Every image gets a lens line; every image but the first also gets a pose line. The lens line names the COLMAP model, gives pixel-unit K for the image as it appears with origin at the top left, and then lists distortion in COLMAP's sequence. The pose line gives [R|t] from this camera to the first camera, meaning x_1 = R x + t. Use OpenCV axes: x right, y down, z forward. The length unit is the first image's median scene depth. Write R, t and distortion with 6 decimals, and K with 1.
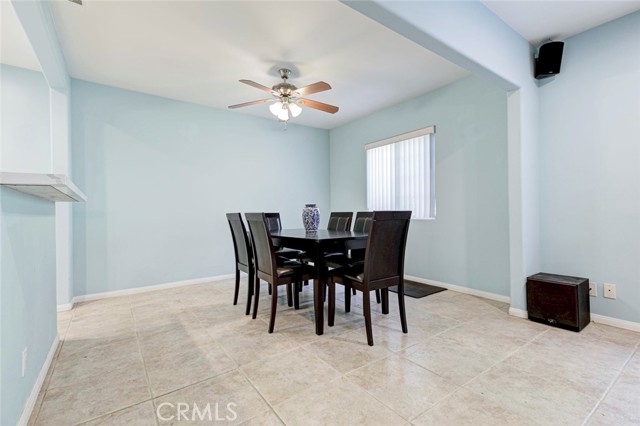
lens RADIAL K [[293.3, 0, 320.0], [0, 293.3, 213.0], [0, 0, 1]] dist [0.011347, -0.000320]
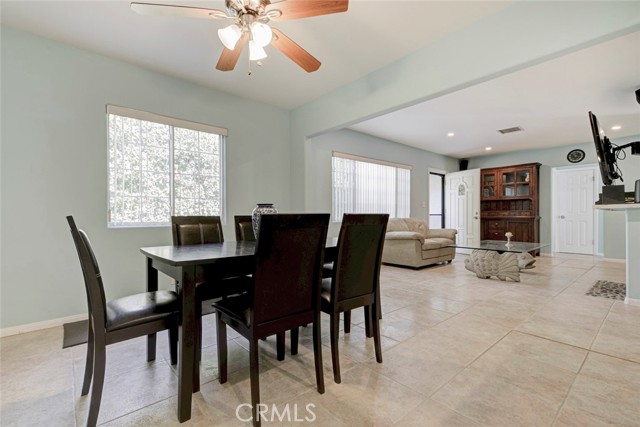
lens RADIAL K [[288.9, 0, 320.7], [0, 288.9, 216.4], [0, 0, 1]] dist [-0.000136, 0.000118]
pose [[-0.093253, 0.011626, 0.995575, -0.980355], [0.012859, 0.999862, -0.010471, 0.014678], [-0.995559, 0.011826, -0.093390, 1.271811]]
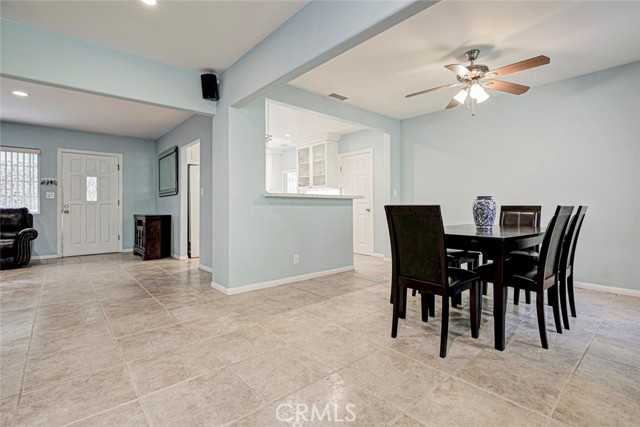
lens RADIAL K [[306.5, 0, 314.9], [0, 306.5, 210.2], [0, 0, 1]] dist [0.010189, 0.000004]
pose [[0.071601, 0.022119, -0.997188, 1.116893], [-0.005889, 0.999746, 0.021753, -0.008674], [0.997416, 0.004315, 0.071713, 0.601952]]
